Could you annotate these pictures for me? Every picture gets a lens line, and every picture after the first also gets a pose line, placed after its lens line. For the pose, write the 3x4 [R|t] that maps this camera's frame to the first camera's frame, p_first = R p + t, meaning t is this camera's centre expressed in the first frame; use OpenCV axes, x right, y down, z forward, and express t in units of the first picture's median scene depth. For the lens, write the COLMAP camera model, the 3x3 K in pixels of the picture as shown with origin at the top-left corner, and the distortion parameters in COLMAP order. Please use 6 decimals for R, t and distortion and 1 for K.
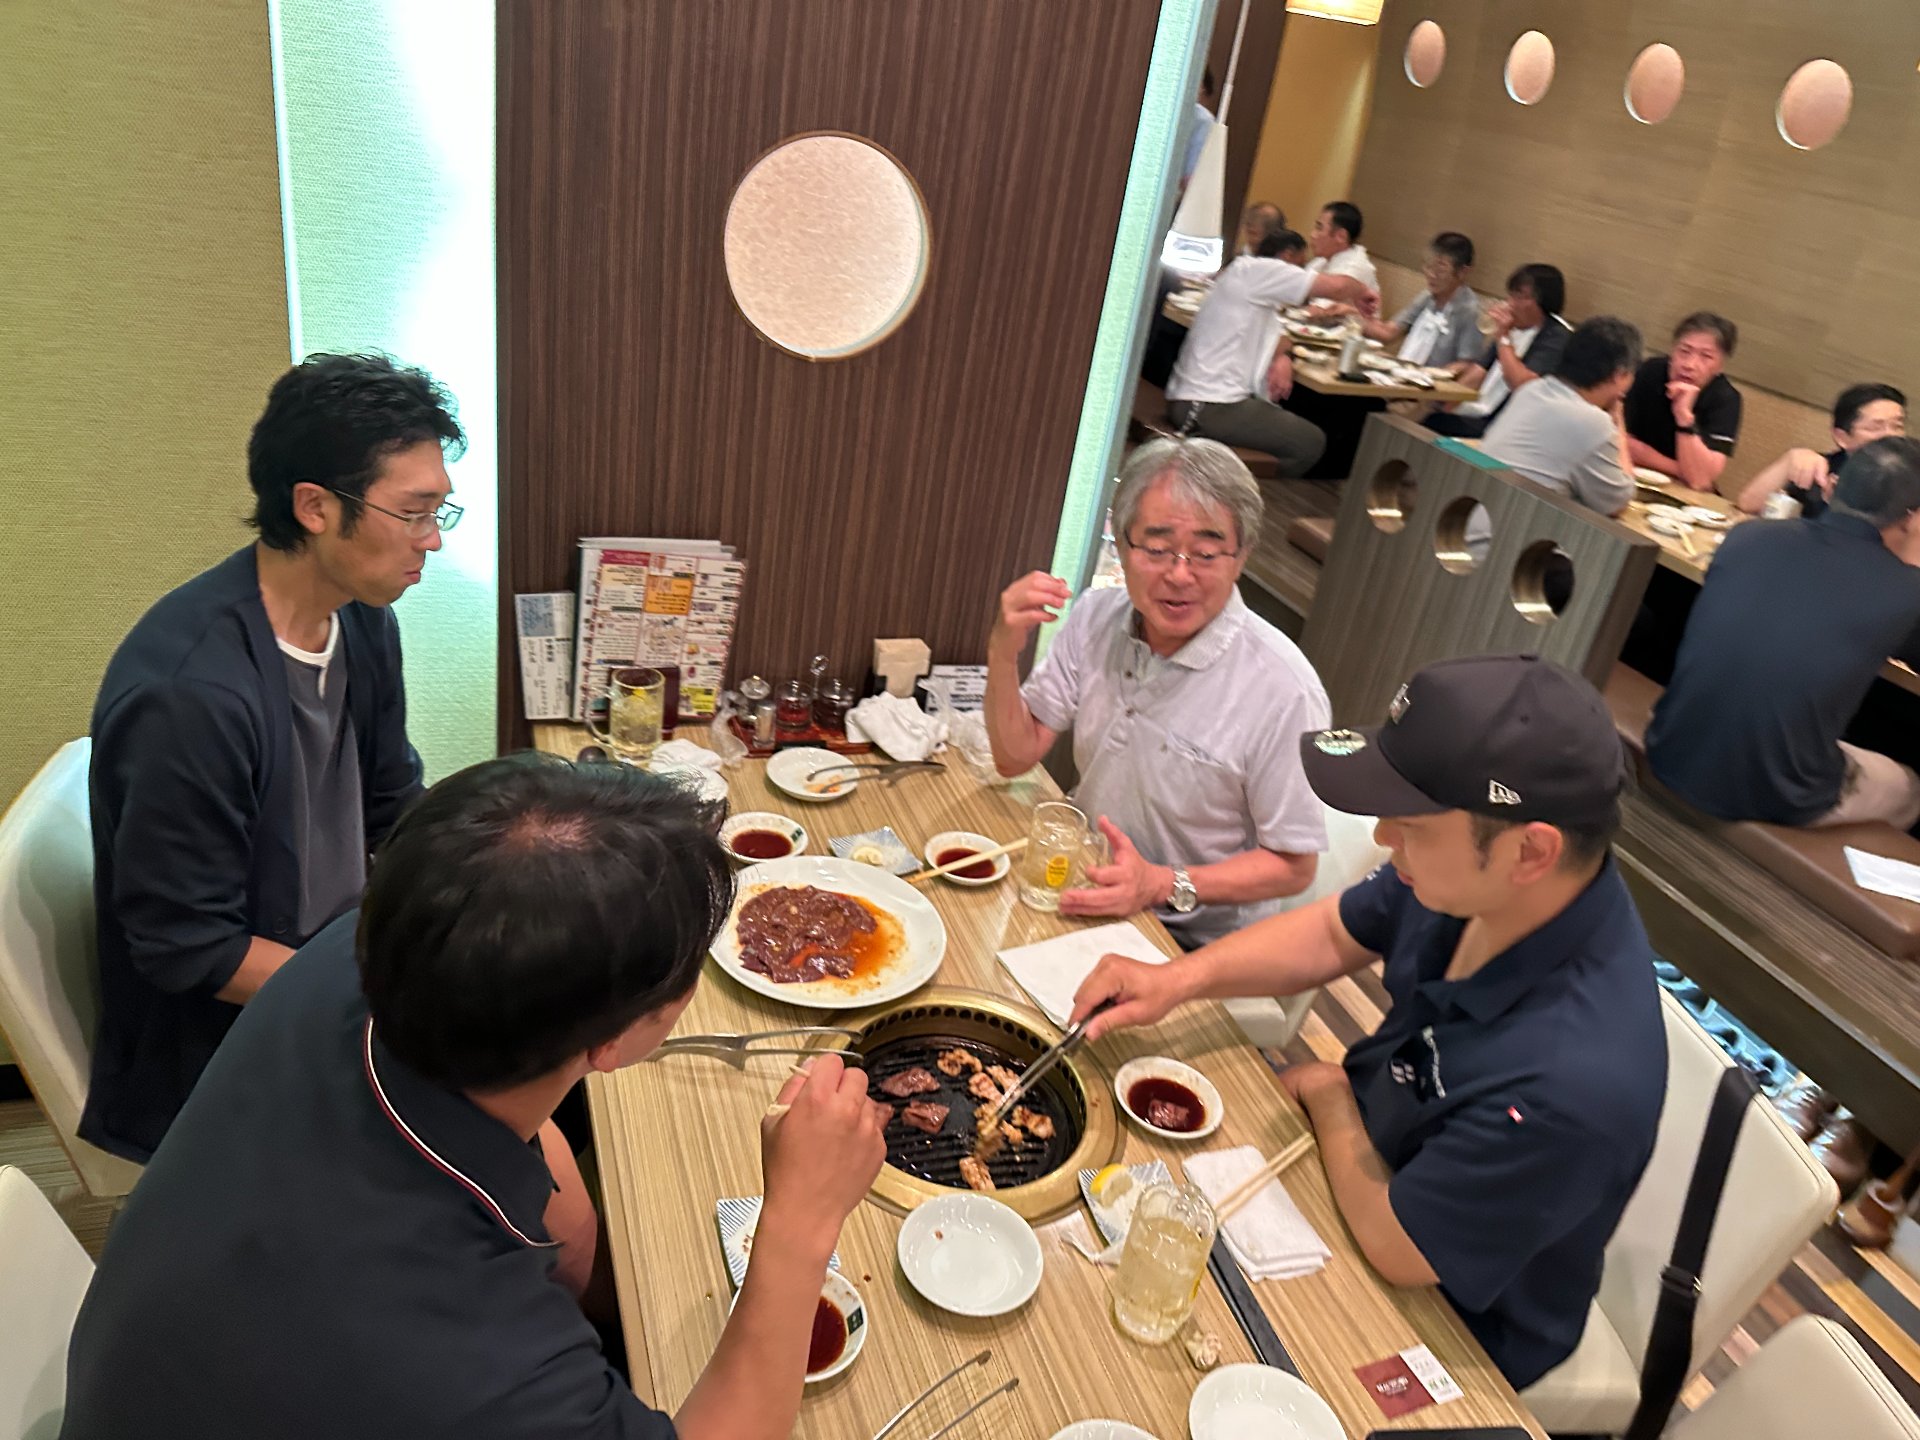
lens RADIAL K [[1389.8, 0, 960.0], [0, 1389.8, 720.0], [0, 0, 1]] dist [0.129529, -0.248024]
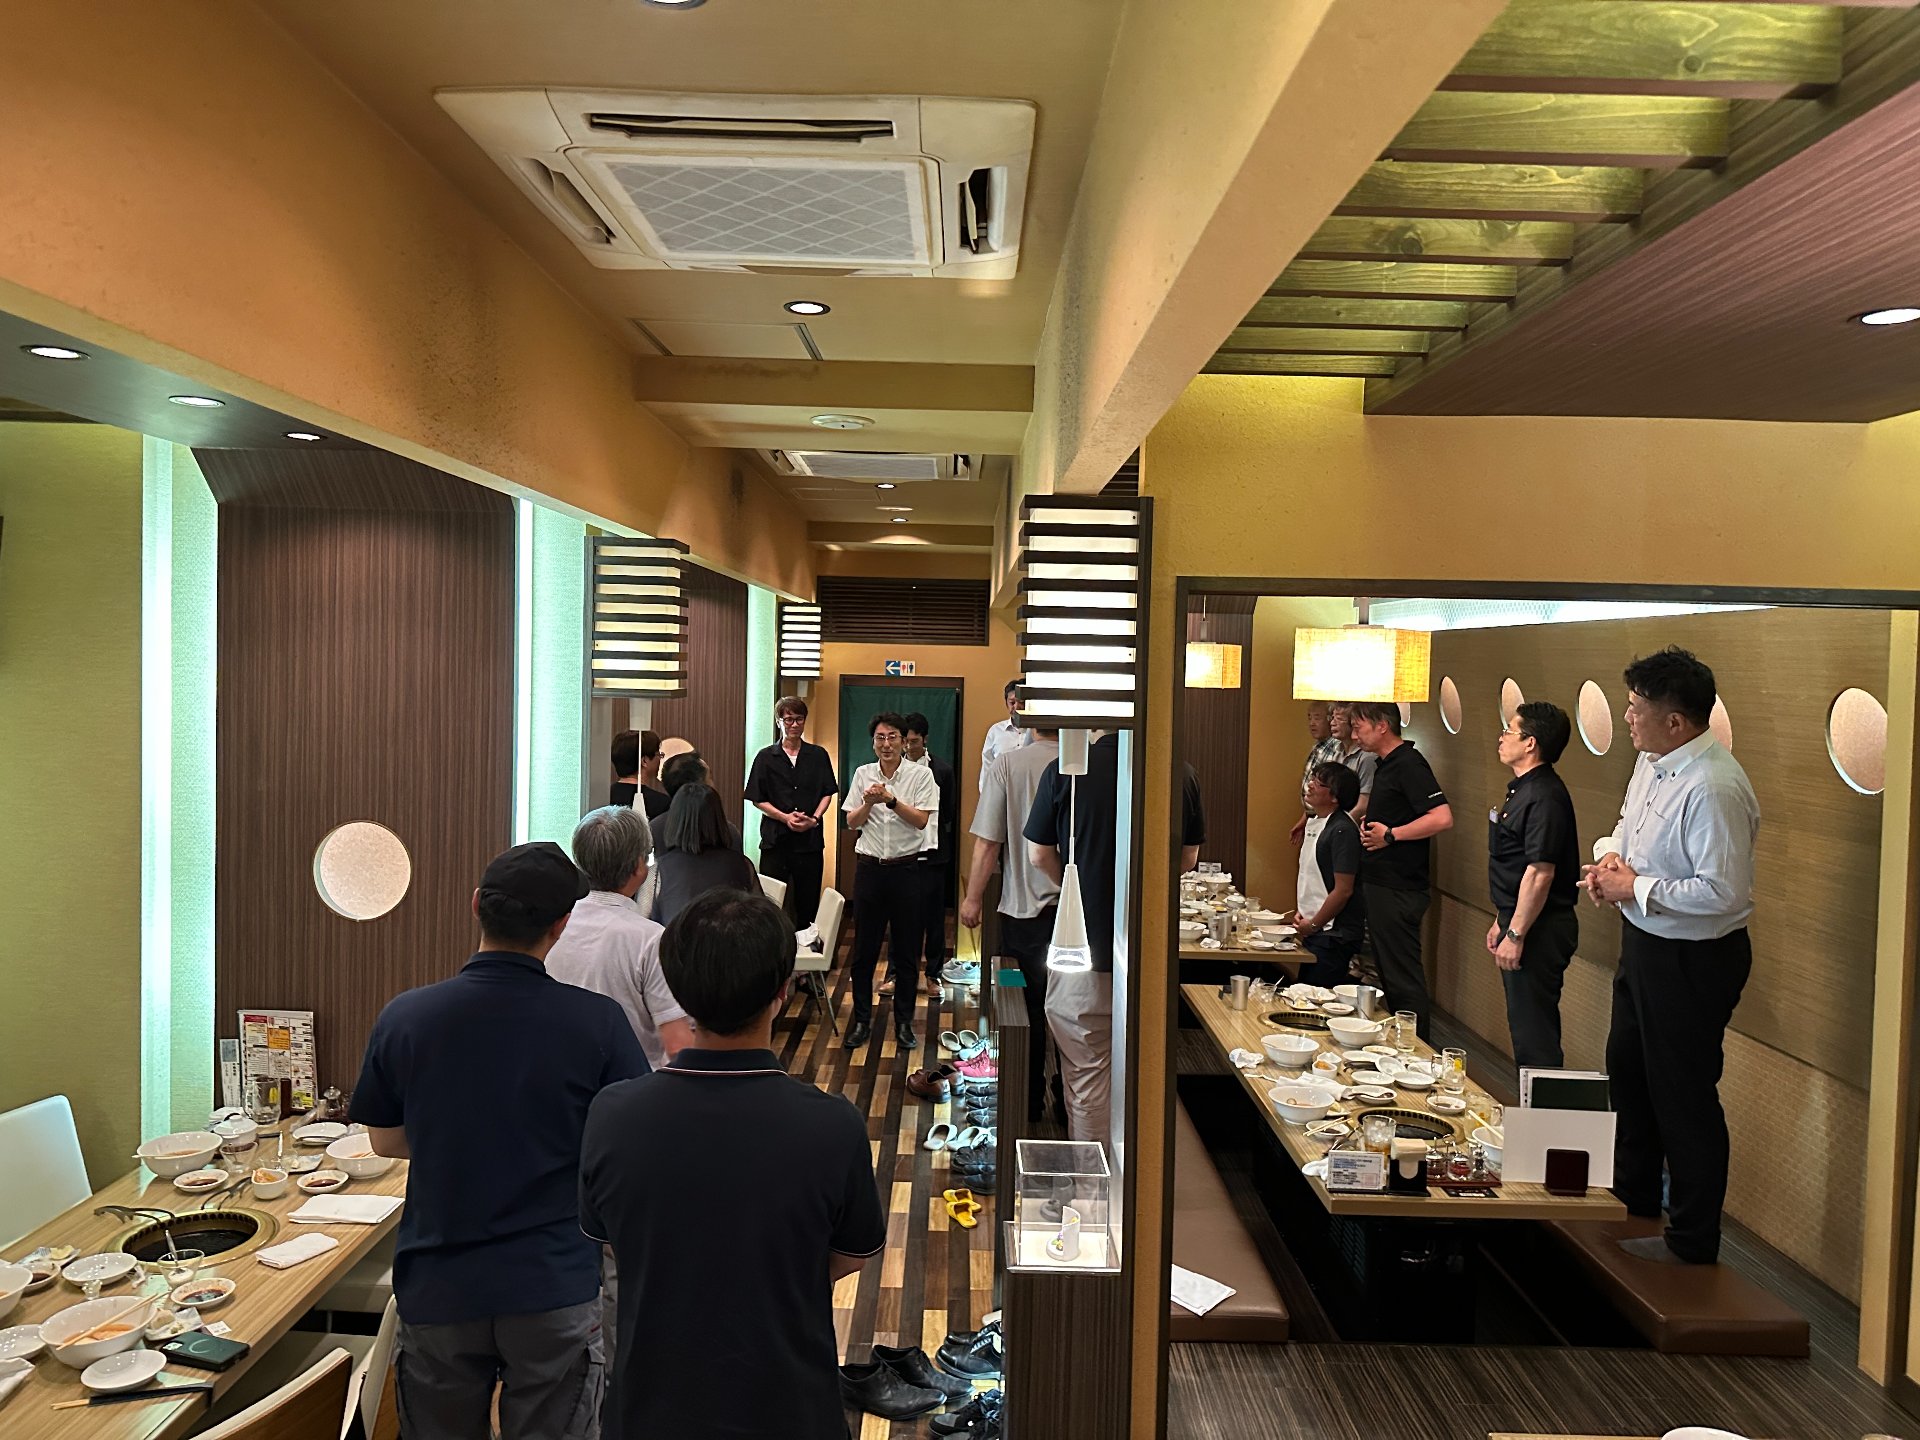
lens RADIAL K [[1389.8, 0, 960.0], [0, 1389.8, 720.0], [0, 0, 1]] dist [0.129529, -0.248024]
pose [[0.937740, -0.112081, -0.328758, 1.447422], [-0.042750, 0.902067, -0.429474, 0.331542], [0.344697, 0.416789, 0.841113, -0.567263]]
